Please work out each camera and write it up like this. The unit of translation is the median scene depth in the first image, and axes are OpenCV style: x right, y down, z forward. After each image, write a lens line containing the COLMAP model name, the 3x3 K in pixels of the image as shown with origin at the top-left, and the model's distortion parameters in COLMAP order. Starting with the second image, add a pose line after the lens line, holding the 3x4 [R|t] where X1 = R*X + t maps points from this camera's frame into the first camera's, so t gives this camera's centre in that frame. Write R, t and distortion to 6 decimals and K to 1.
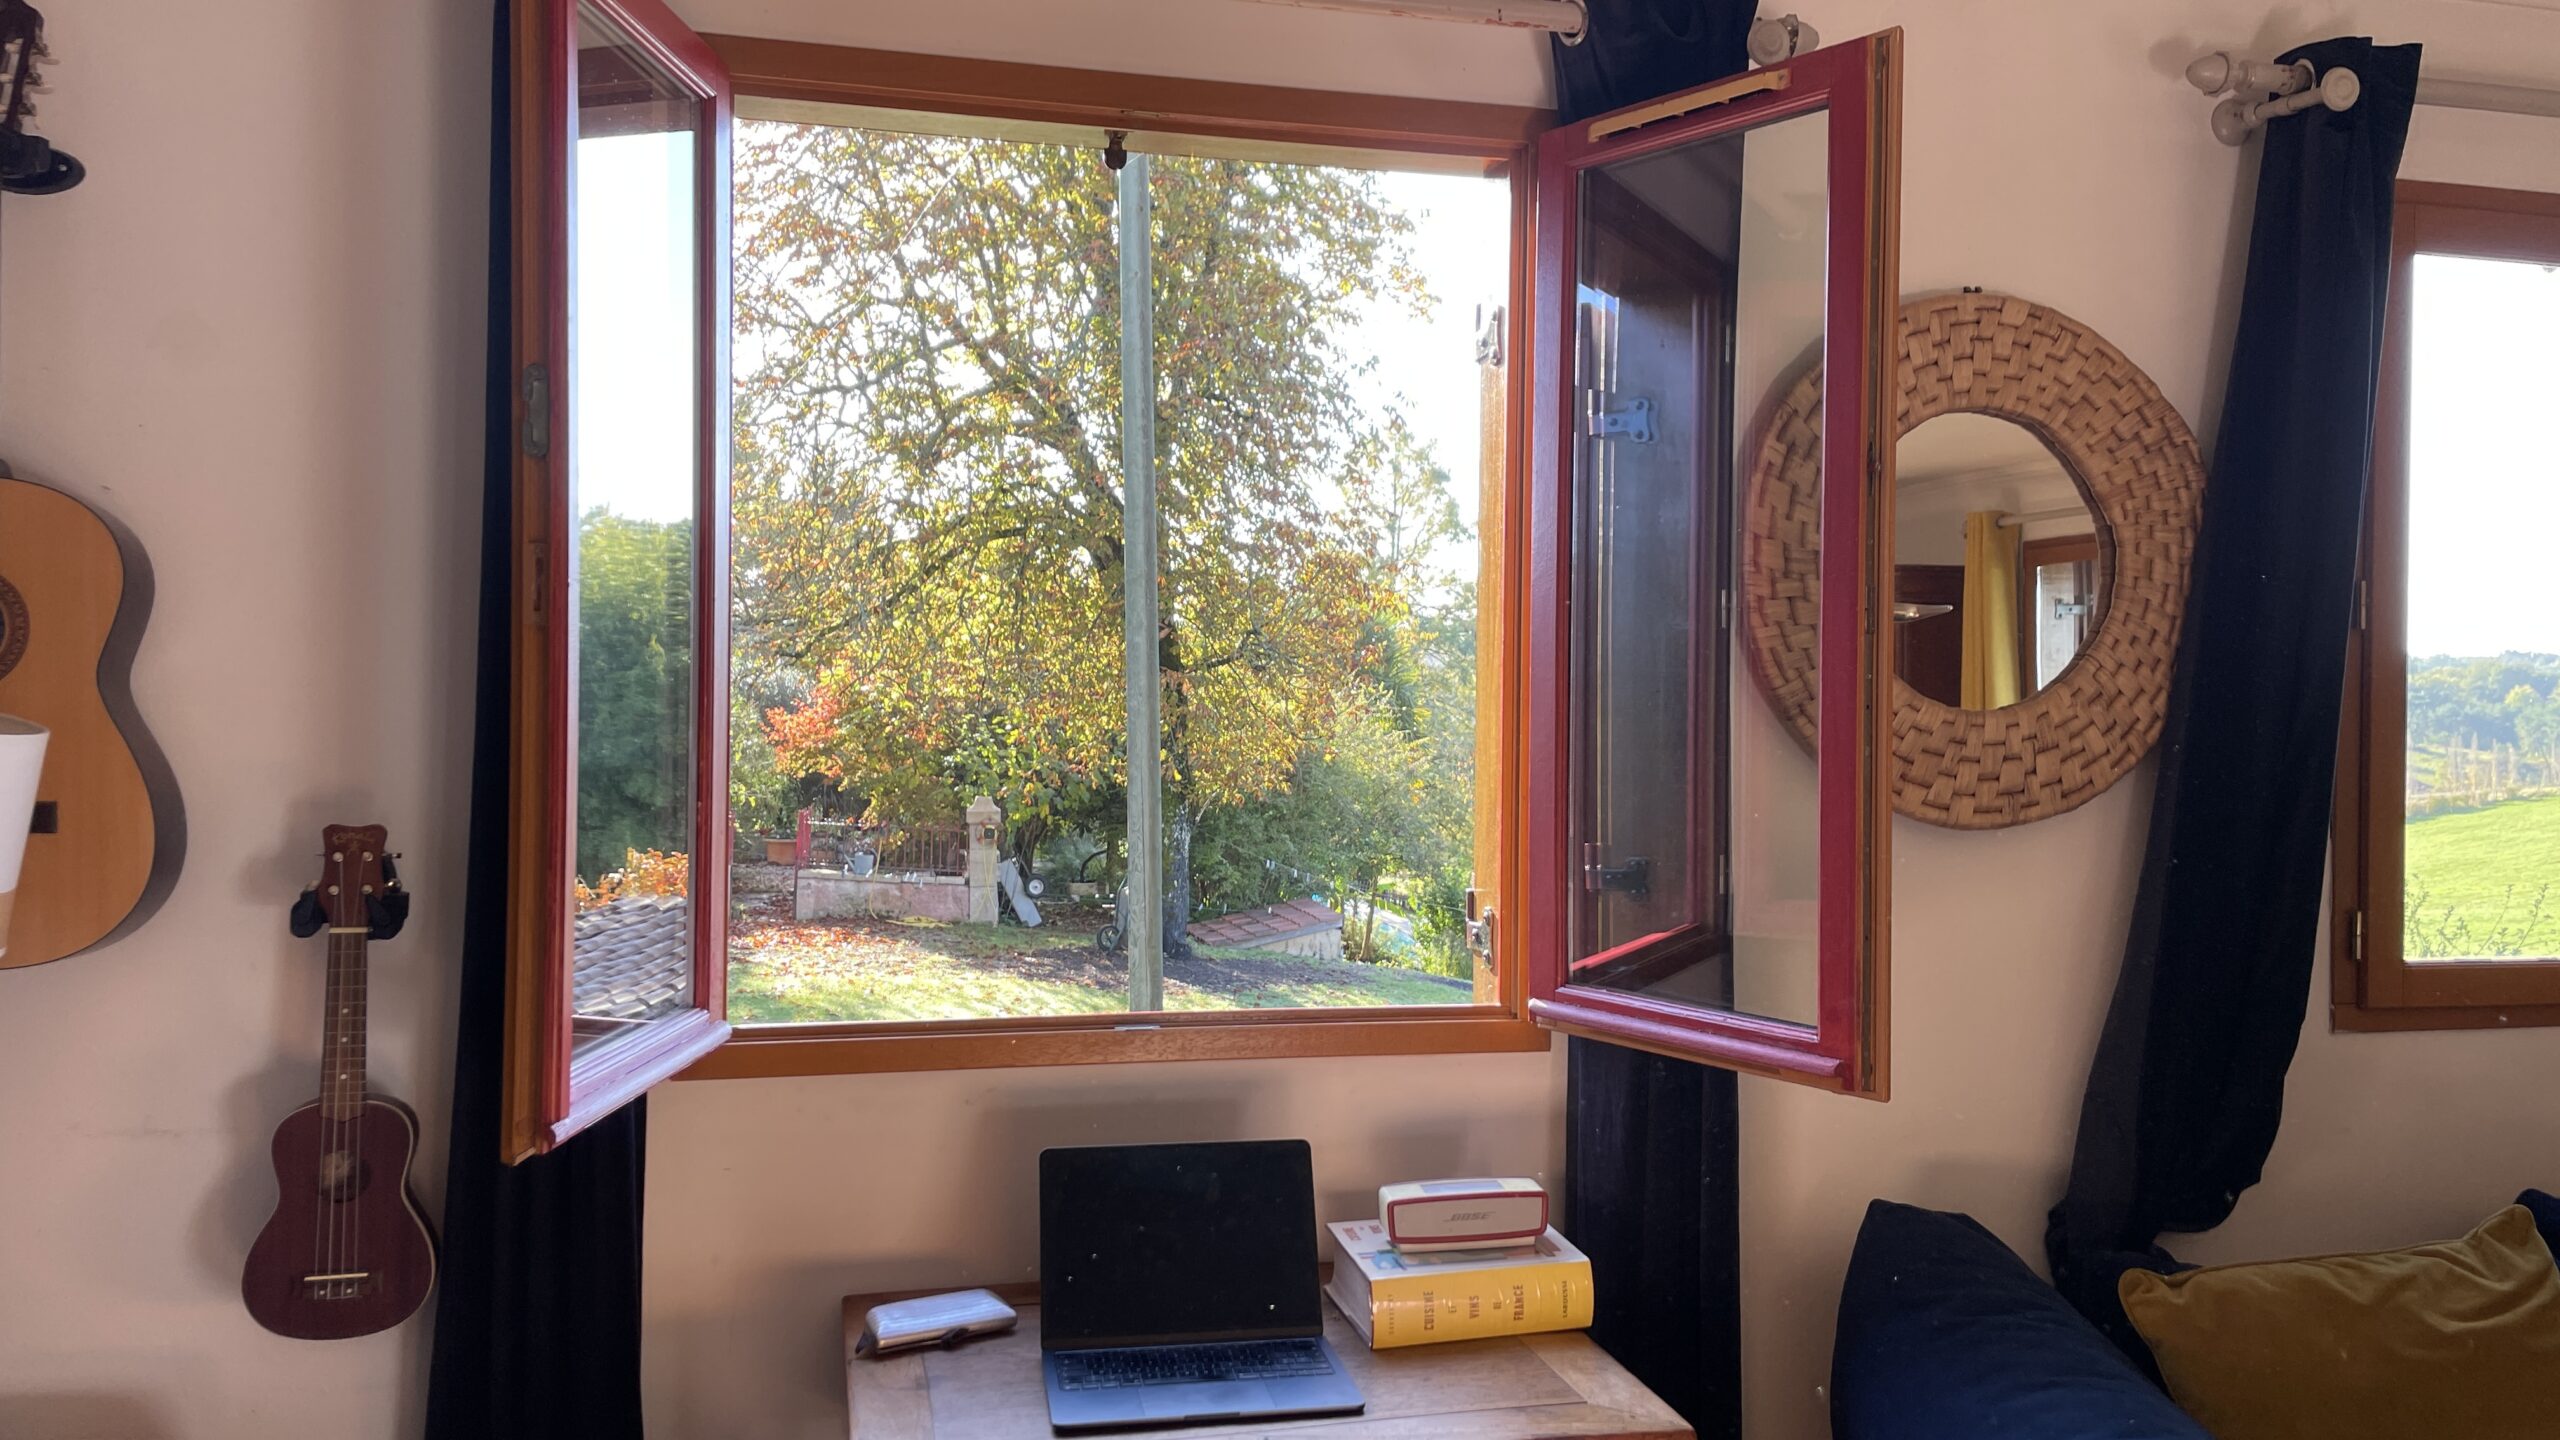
lens RADIAL K [[1973.9, 0, 1289.8], [0, 1973.9, 716.0], [0, 0, 1]] dist [0.030522, -0.027779]
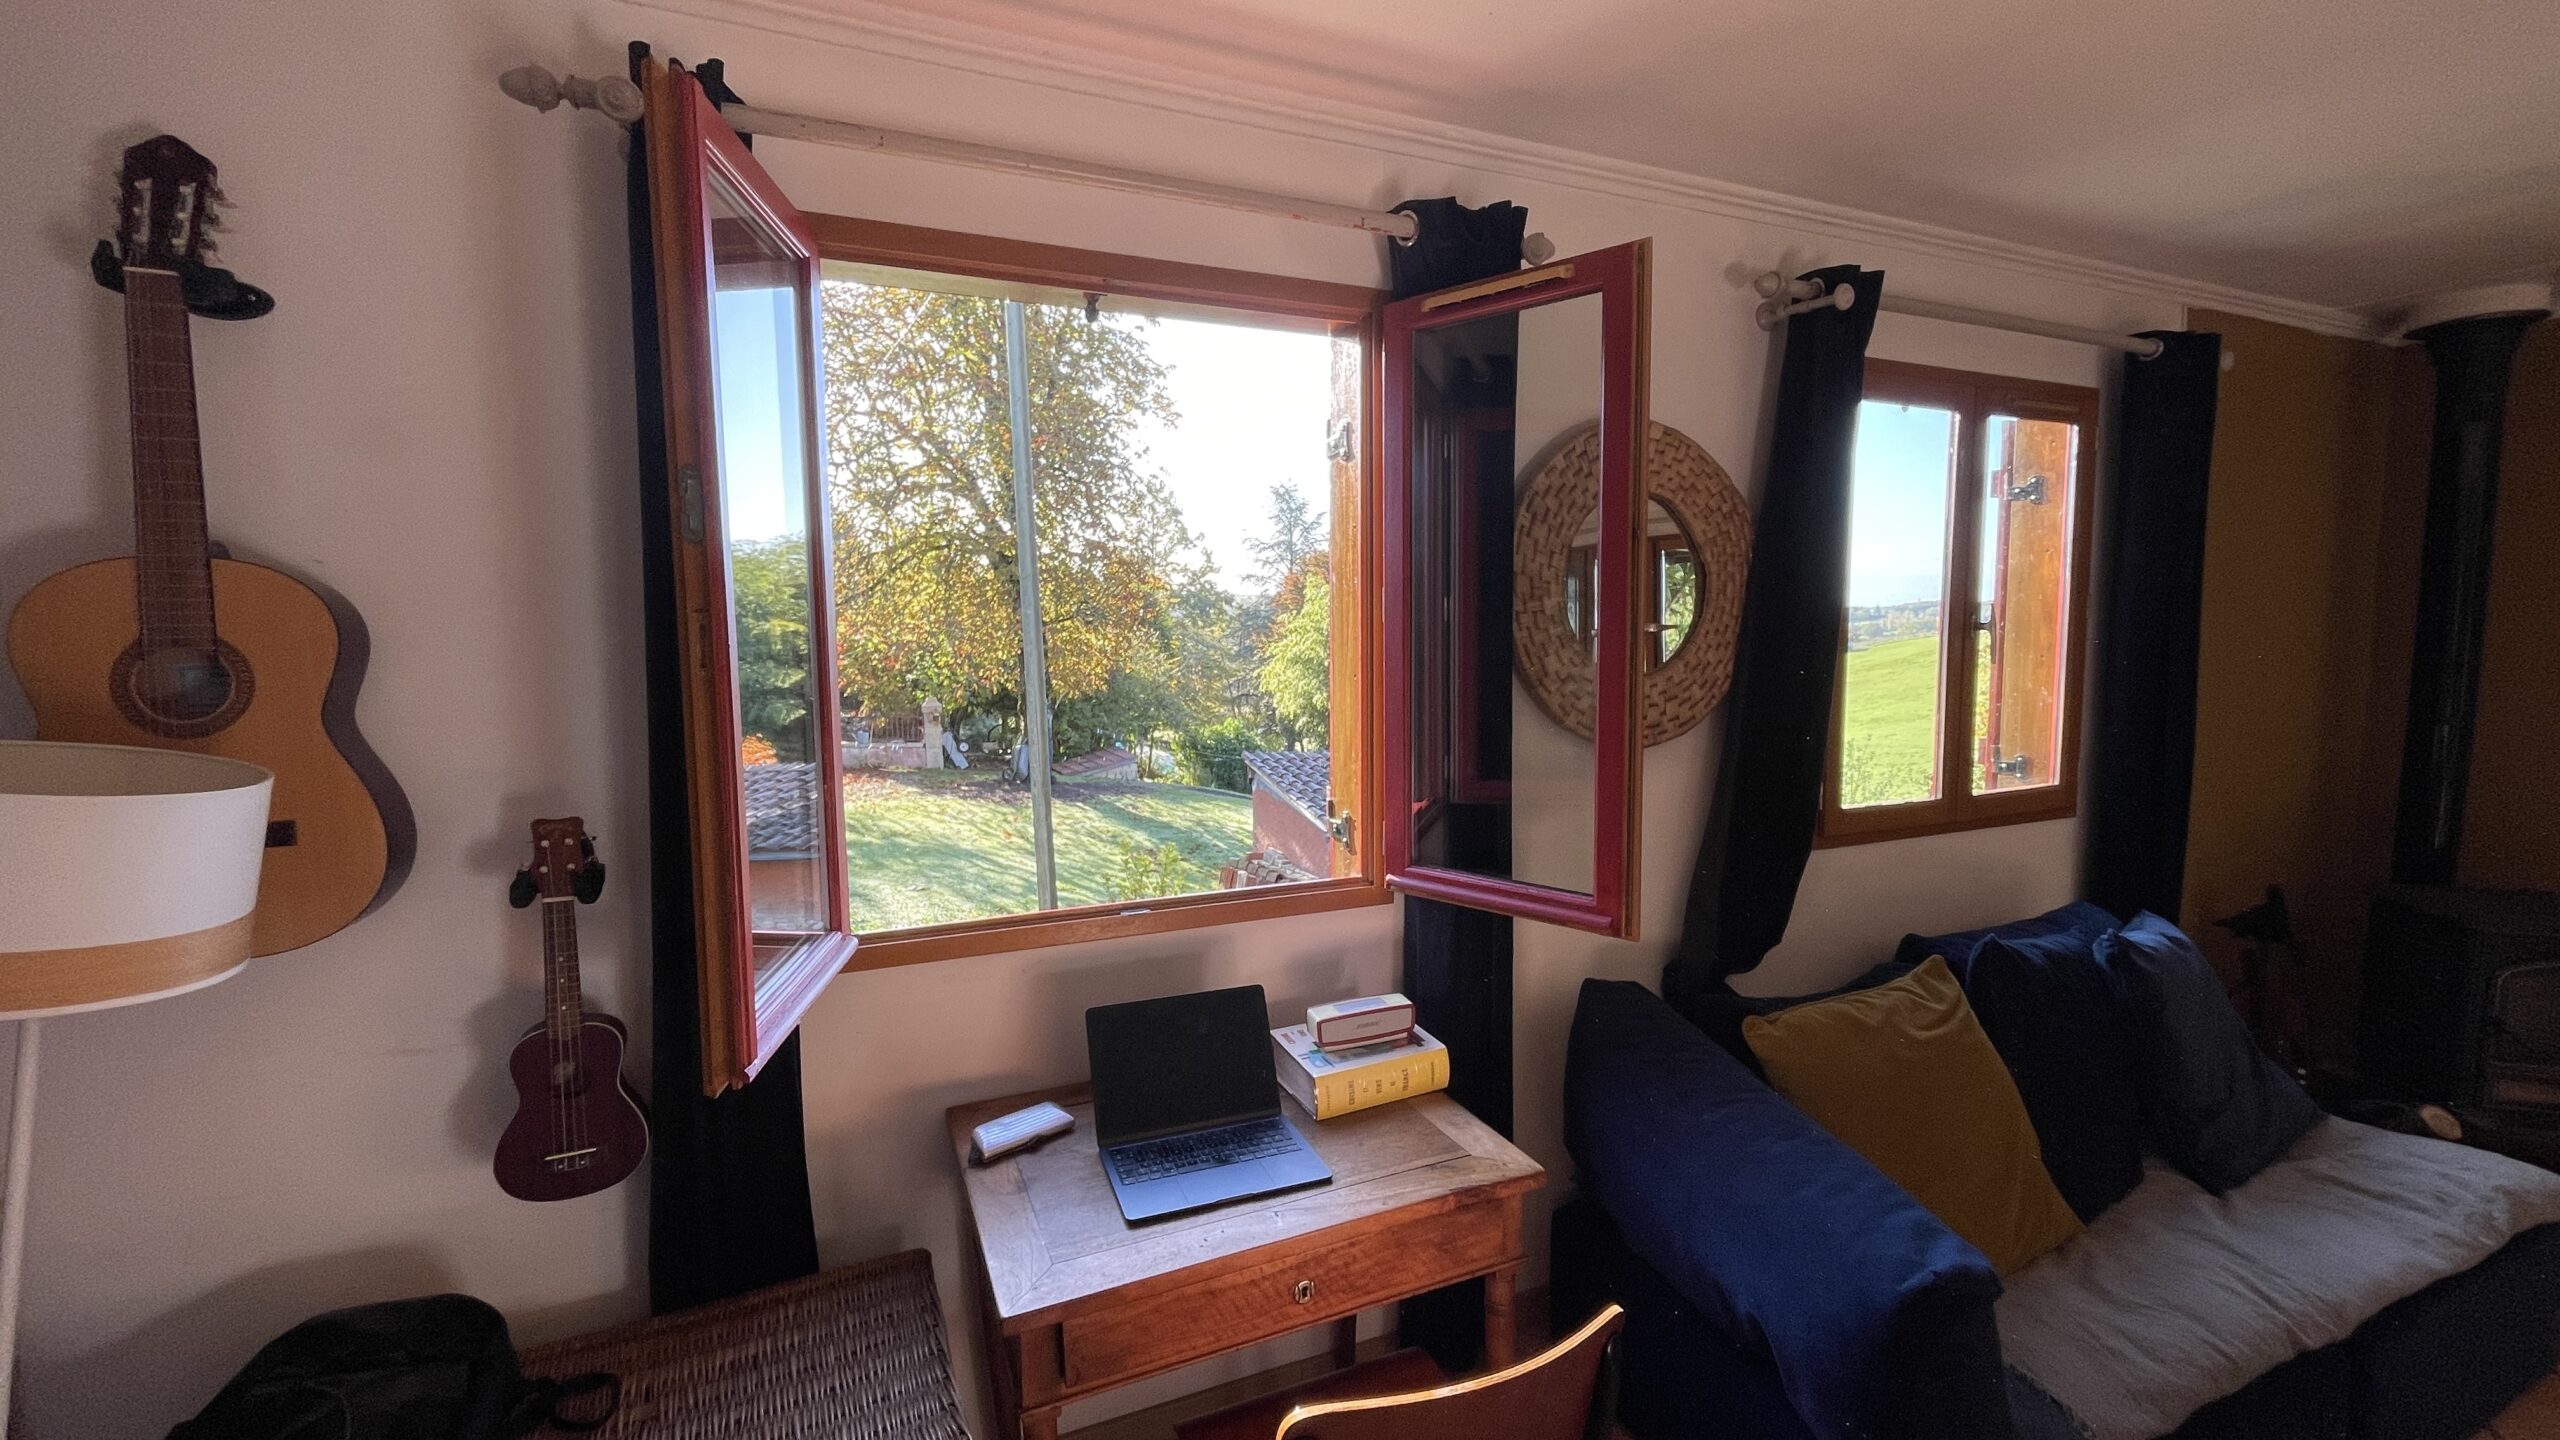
lens RADIAL K [[1036.7, 0, 1269.9], [0, 1036.7, 719.7], [0, 0, 1]] dist [-0.011054, -0.000296]
pose [[0.984662, -0.038165, 0.170249, -0.101573], [0.024722, 0.996457, 0.080393, -0.045733], [-0.172714, -0.074951, 0.982116, 0.214152]]
